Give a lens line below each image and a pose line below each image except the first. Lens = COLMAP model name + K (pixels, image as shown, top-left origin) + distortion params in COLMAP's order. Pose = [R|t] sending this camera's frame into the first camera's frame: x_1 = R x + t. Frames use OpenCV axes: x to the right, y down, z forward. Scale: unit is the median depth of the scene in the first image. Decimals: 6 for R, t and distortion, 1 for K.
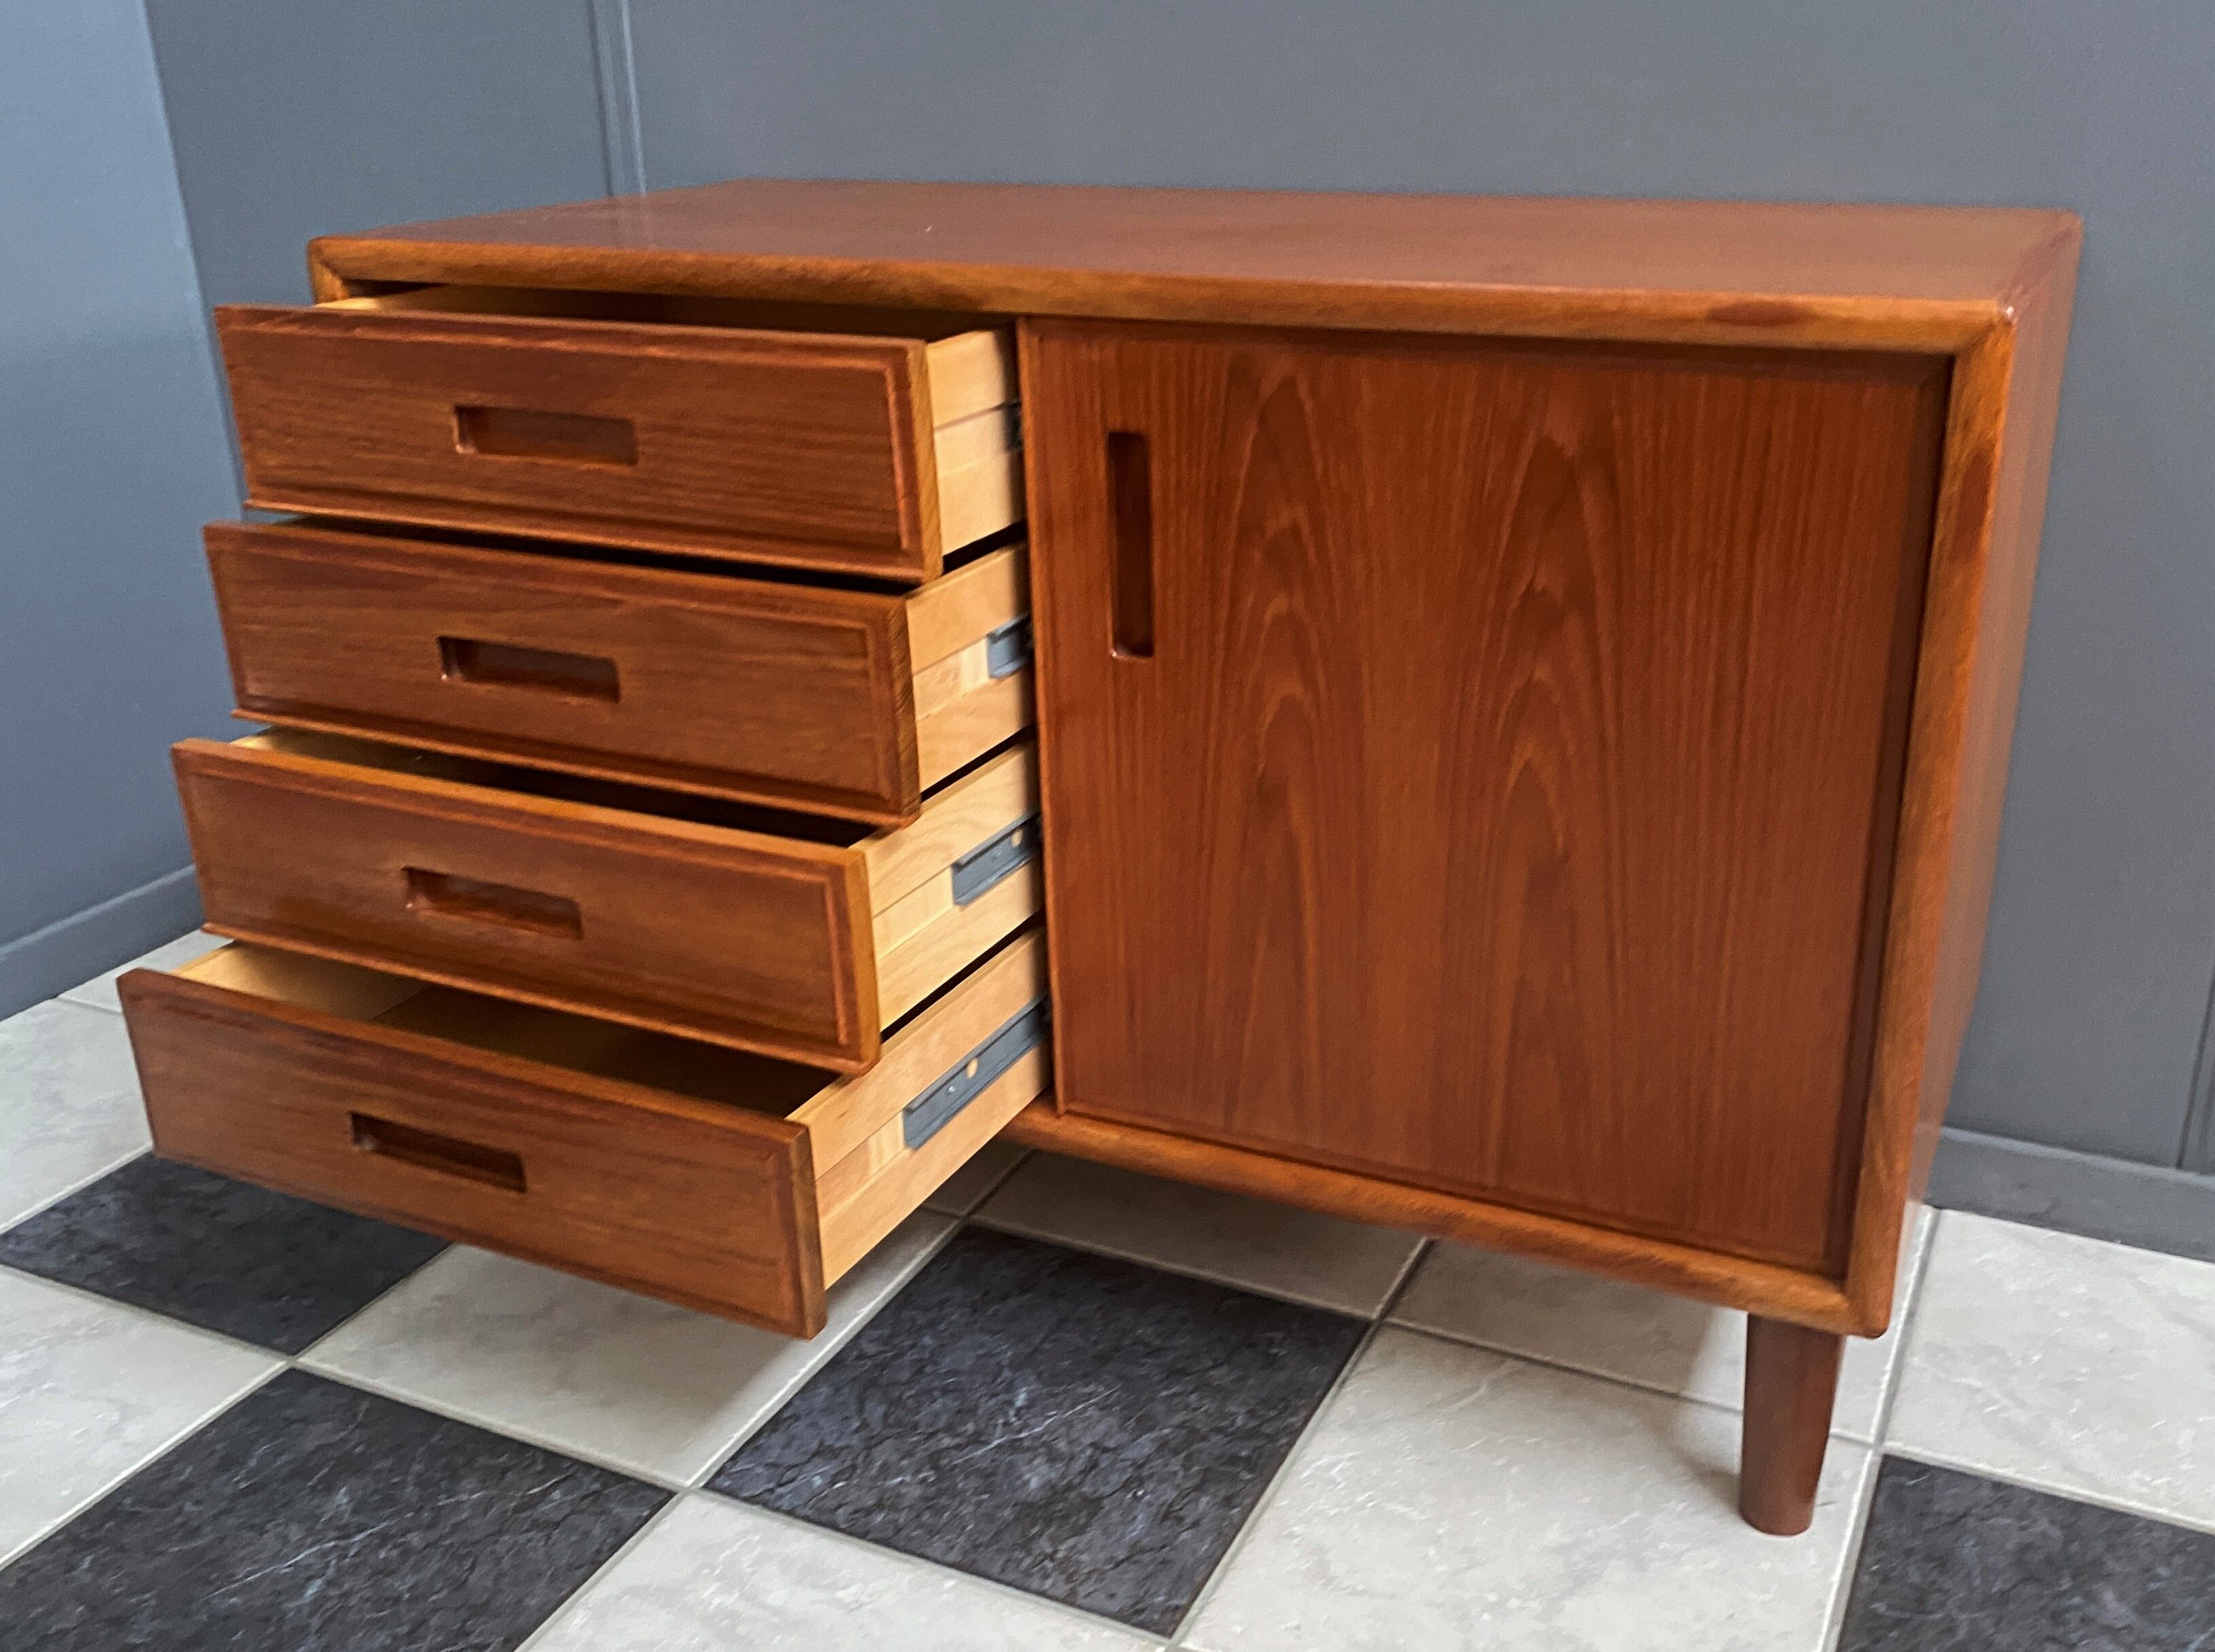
lens RADIAL K [[2053.5, 0, 1218.0], [0, 2053.5, 828.5], [0, 0, 1]] dist [0.019576, 0.000000]
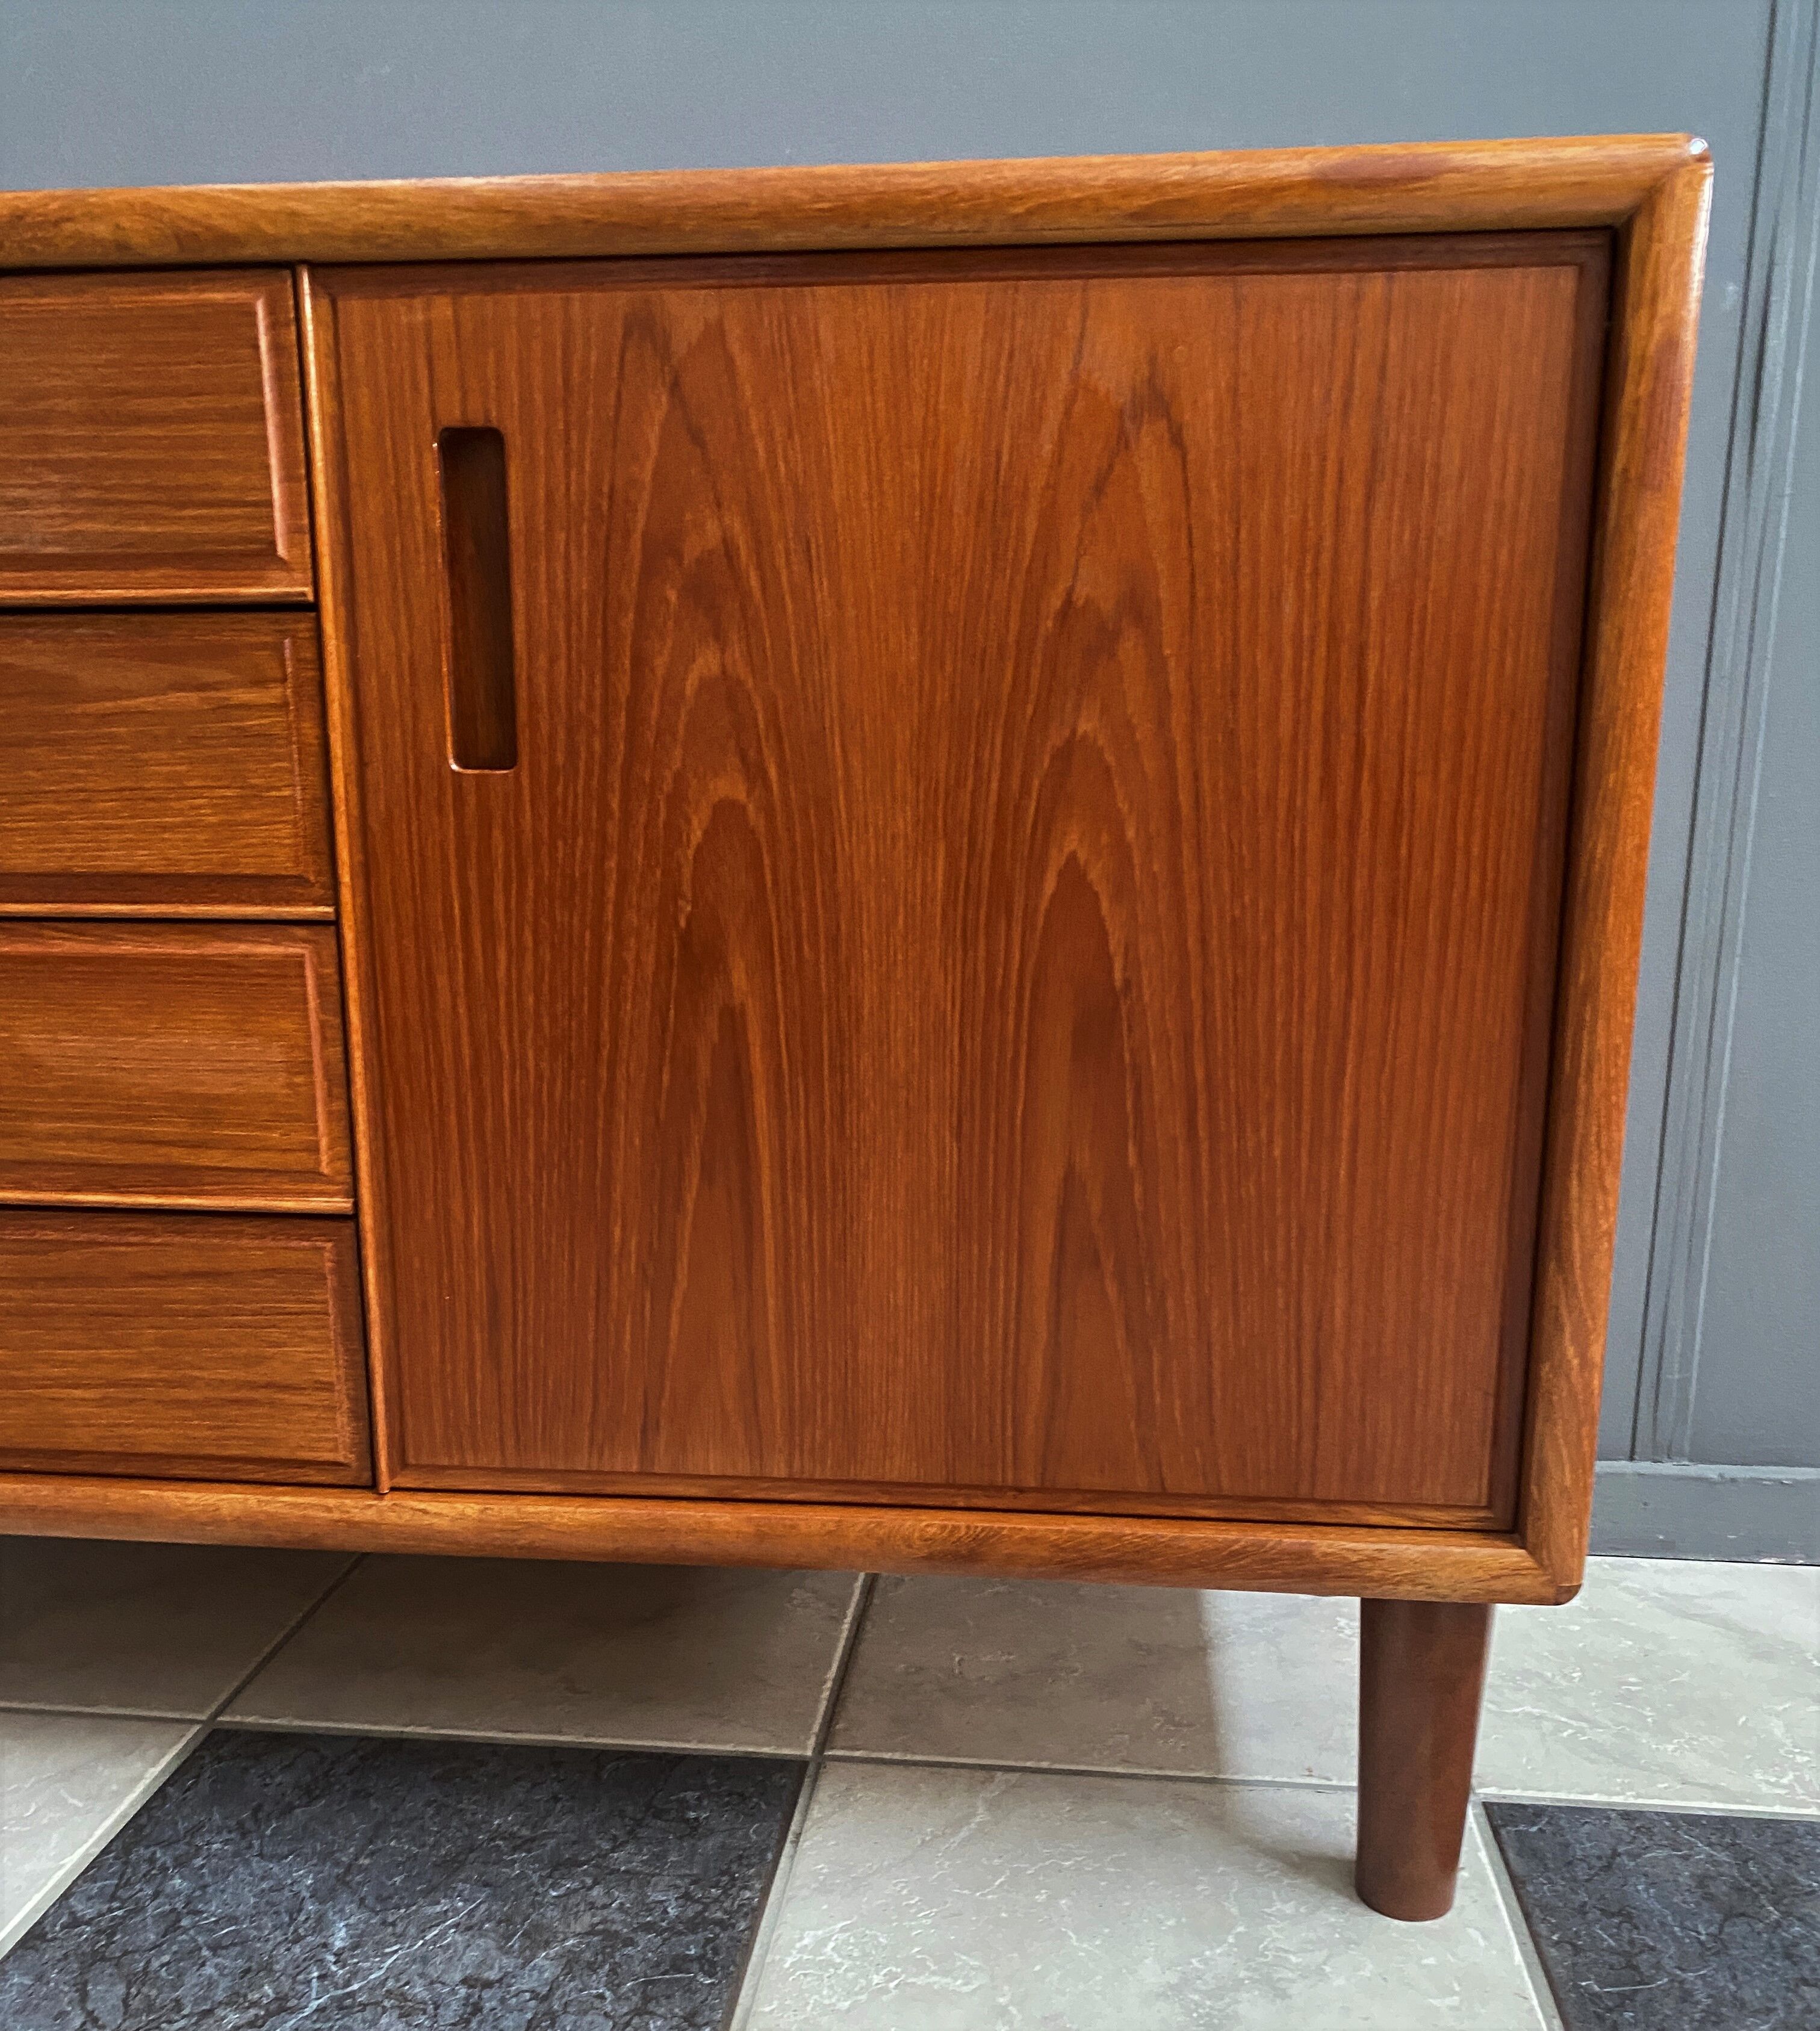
lens RADIAL K [[1853.4, 0, 885.5], [0, 1853.4, 1180.0], [0, 0, 1]] dist [0.009042, 0.000000]
pose [[0.951707, -0.054951, 0.302051, -0.107471], [0.101439, 0.984879, -0.140440, 0.153101], [-0.289766, 0.164297, 0.942890, 0.375638]]
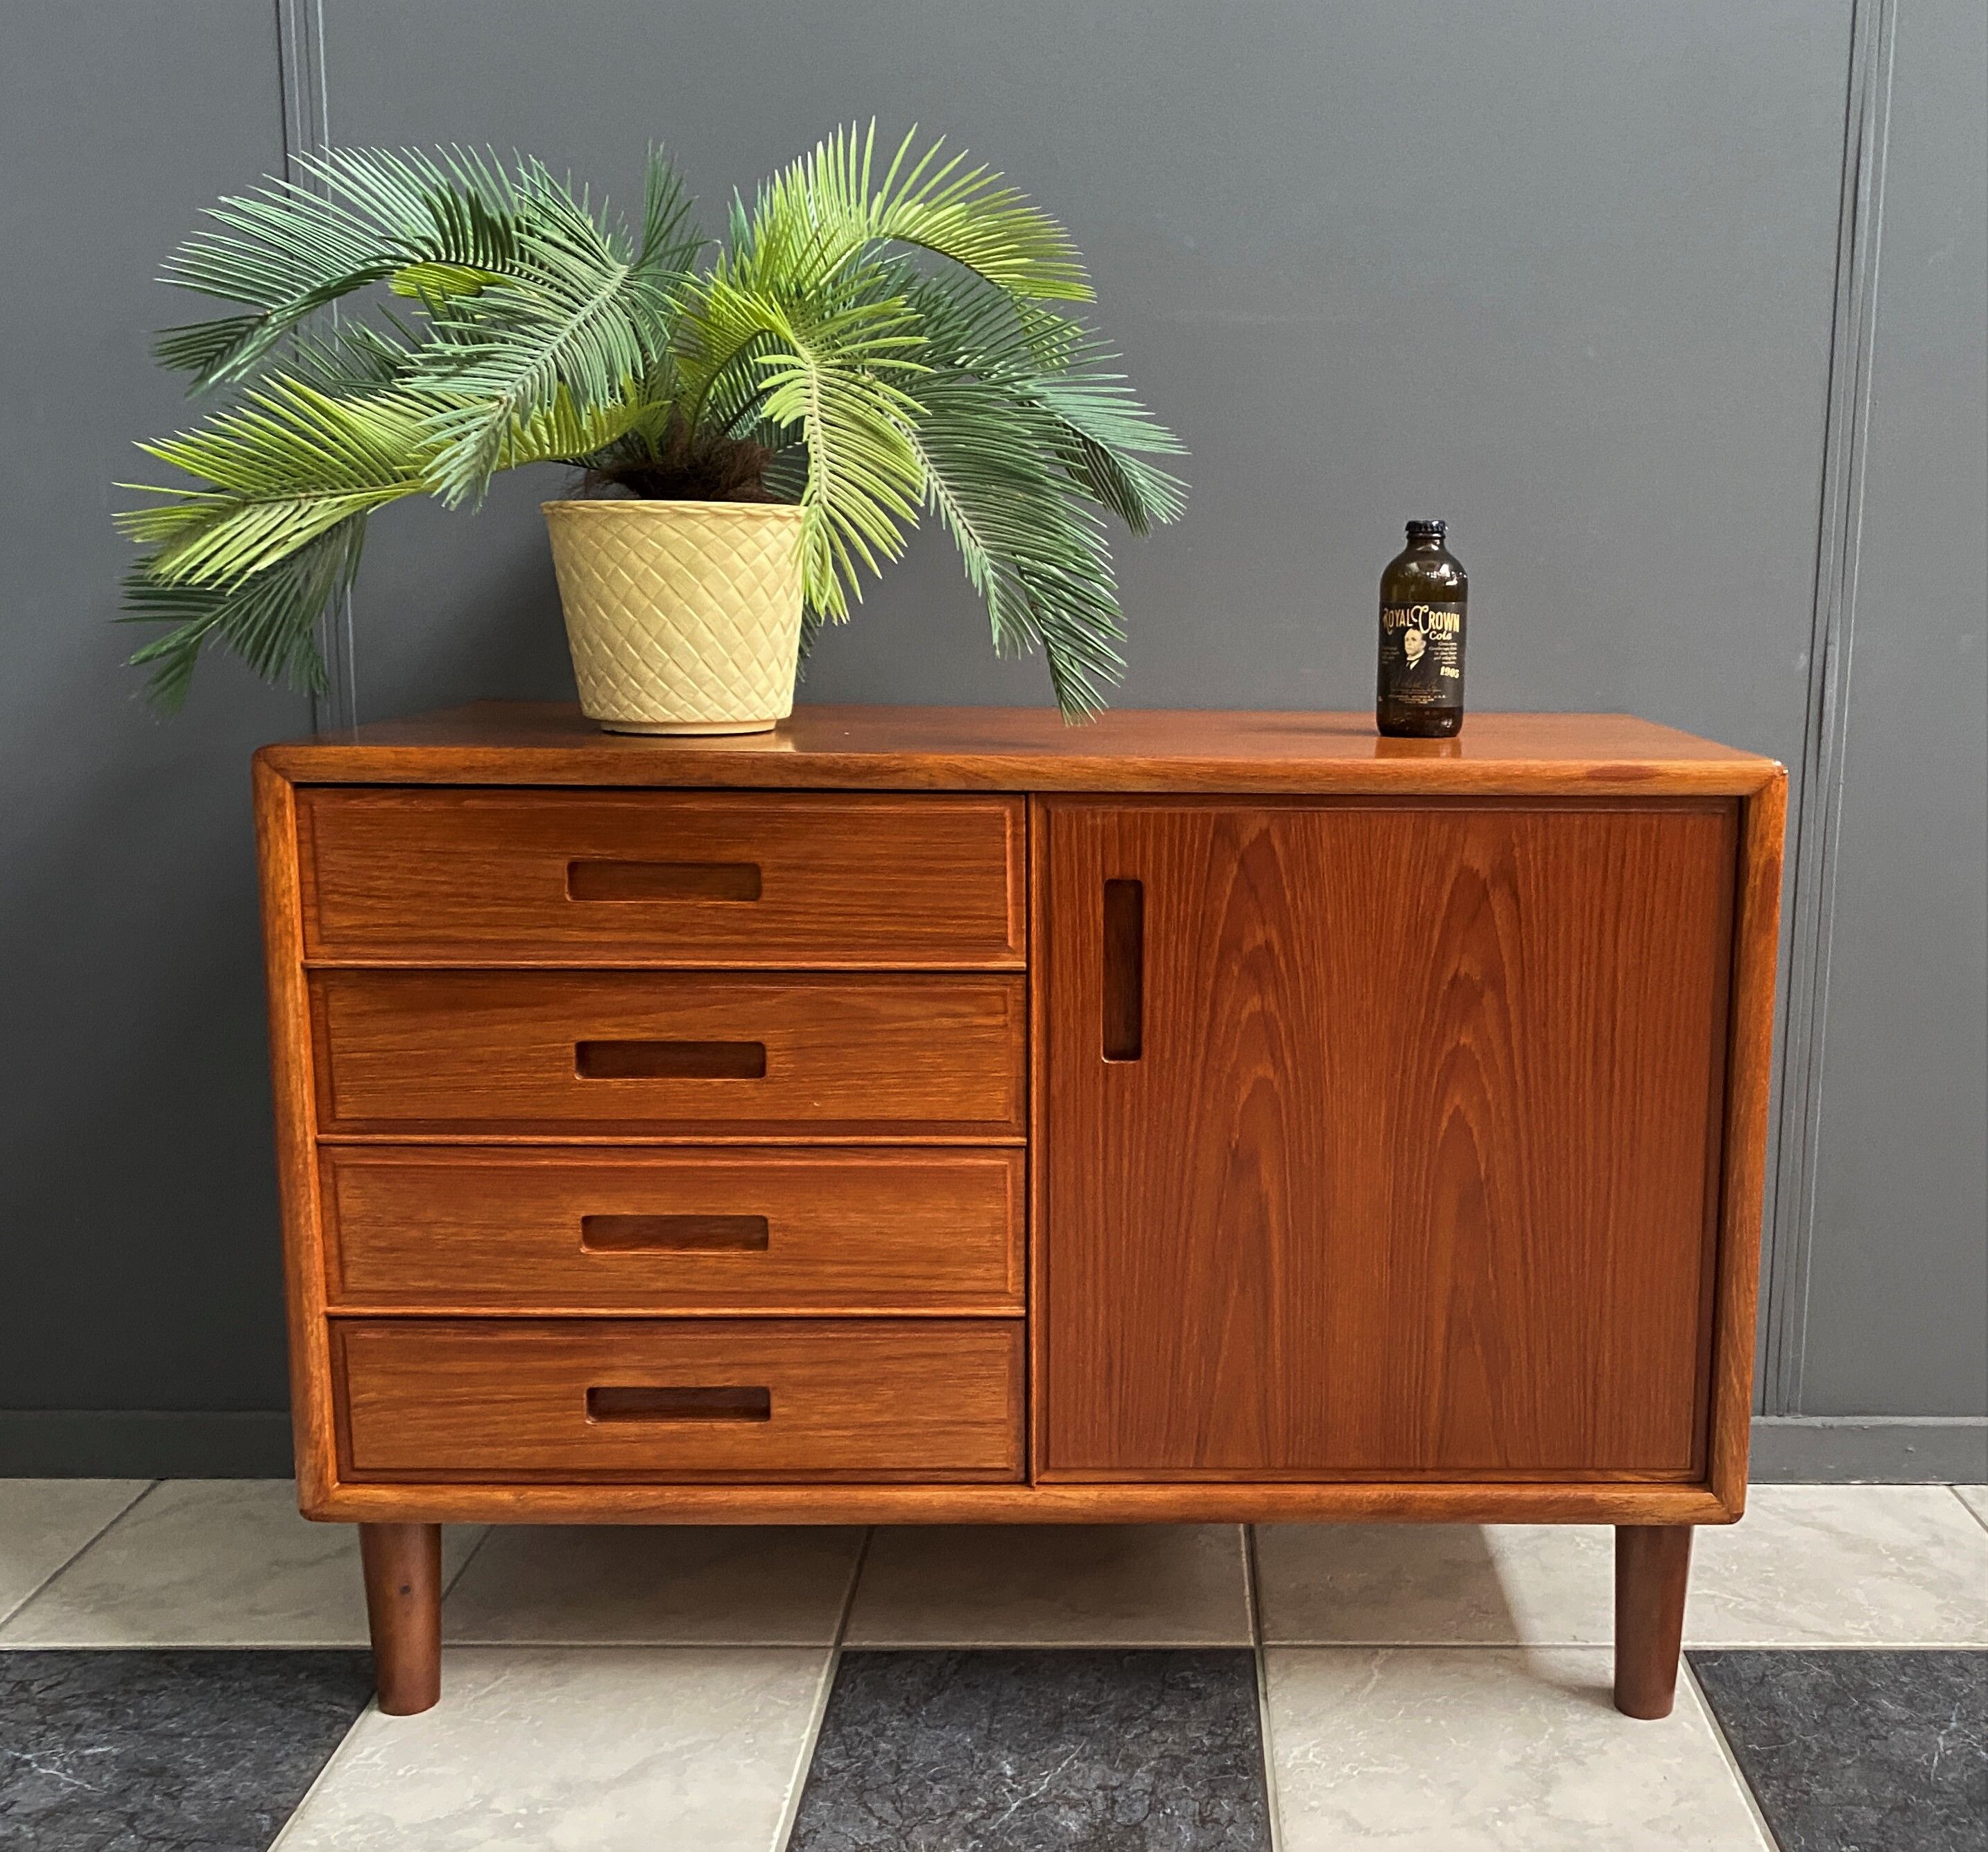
lens RADIAL K [[2115.3, 0, 1202.8], [0, 2115.3, 931.2], [0, 0, 1]] dist [0.005691, 0.000000]
pose [[0.901615, -0.047814, 0.429889, -0.515485], [0.136230, 0.974681, -0.177310, 0.066828], [-0.410526, 0.218429, 0.885301, -0.135593]]
